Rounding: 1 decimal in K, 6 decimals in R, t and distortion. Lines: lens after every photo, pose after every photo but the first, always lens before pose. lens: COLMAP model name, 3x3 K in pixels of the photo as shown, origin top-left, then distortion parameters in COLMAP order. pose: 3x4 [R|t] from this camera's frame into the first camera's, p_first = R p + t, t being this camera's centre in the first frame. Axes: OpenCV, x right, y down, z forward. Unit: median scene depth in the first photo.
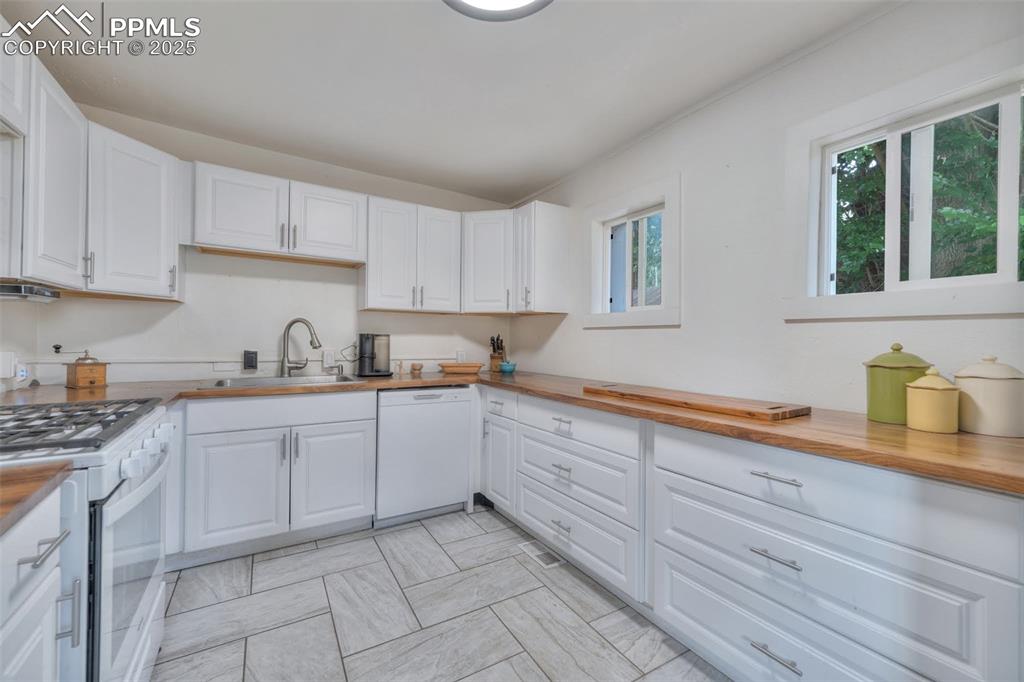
lens RADIAL K [[418.8, 0, 512.0], [0, 418.8, 341.0], [0, 0, 1]] dist [0.000384, 0.000316]
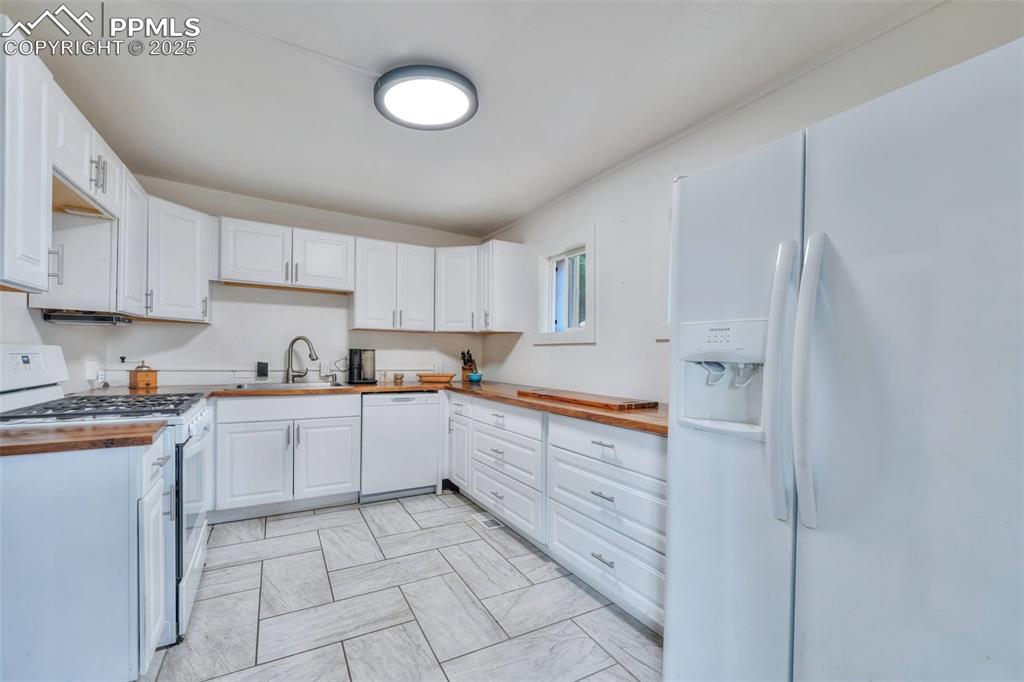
lens RADIAL K [[421.2, 0, 514.3], [0, 421.2, 362.7], [0, 0, 1]] dist [-0.010596, -0.000127]
pose [[0.999900, 0.003954, -0.013610, 0.174533], [-0.003742, 0.999871, 0.015614, 0.002977], [0.013670, -0.015561, 0.999785, -0.292613]]
